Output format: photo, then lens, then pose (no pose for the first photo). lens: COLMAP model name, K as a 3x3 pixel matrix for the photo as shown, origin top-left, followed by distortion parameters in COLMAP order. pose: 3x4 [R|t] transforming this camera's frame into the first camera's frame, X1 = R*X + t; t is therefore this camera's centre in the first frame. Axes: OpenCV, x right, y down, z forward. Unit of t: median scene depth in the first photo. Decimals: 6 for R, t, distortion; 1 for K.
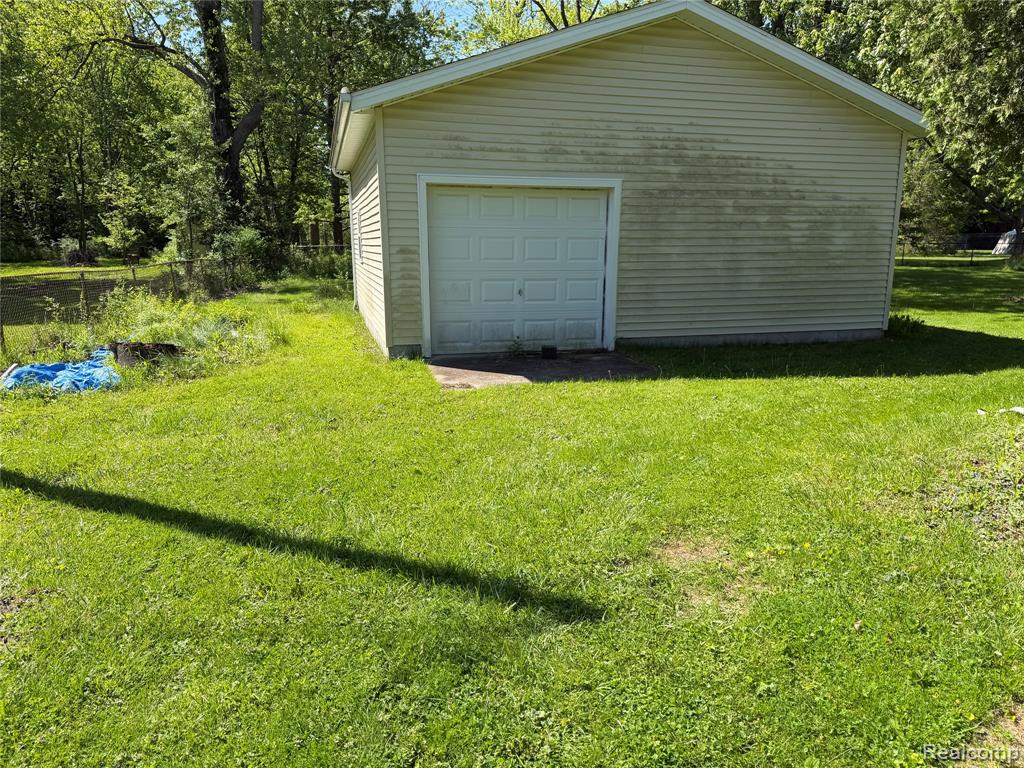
lens RADIAL K [[733.7, 0, 512.0], [0, 733.7, 384.0], [0, 0, 1]] dist [0.067411, -0.059497]
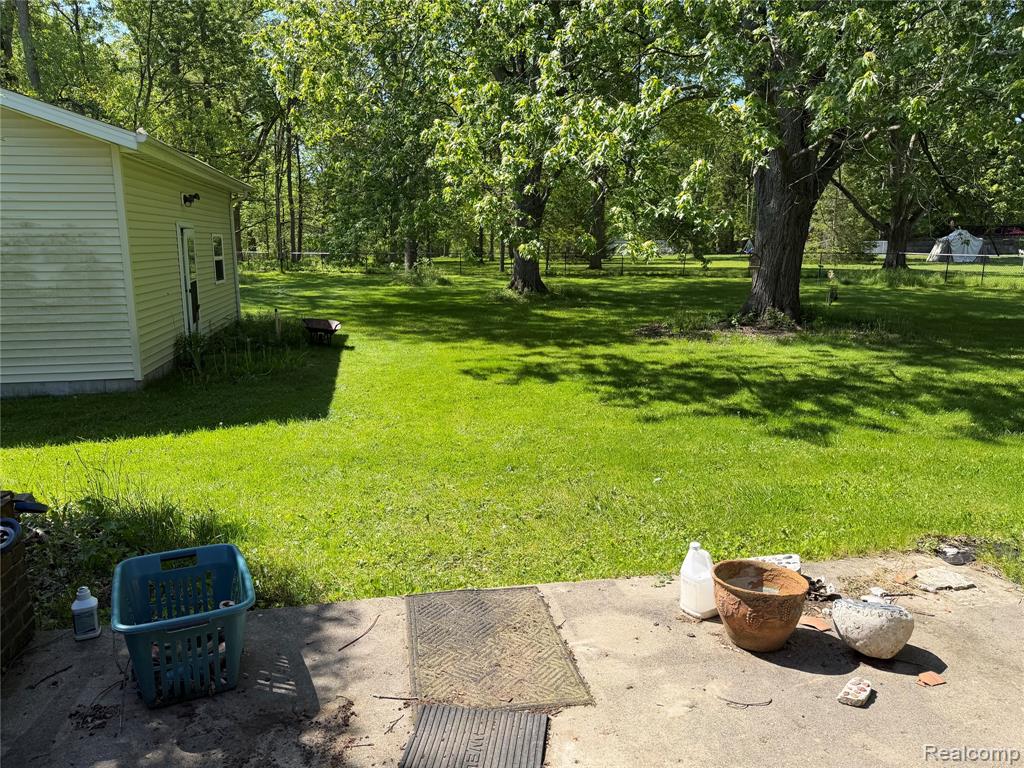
lens RADIAL K [[733.7, 0, 512.0], [0, 733.7, 384.0], [0, 0, 1]] dist [0.067411, -0.059497]
pose [[0.998245, 0.003045, -0.059149, 1.012212], [-0.003306, 0.999985, -0.004317, -0.068590], [0.059135, 0.004505, 0.998240, 0.189352]]
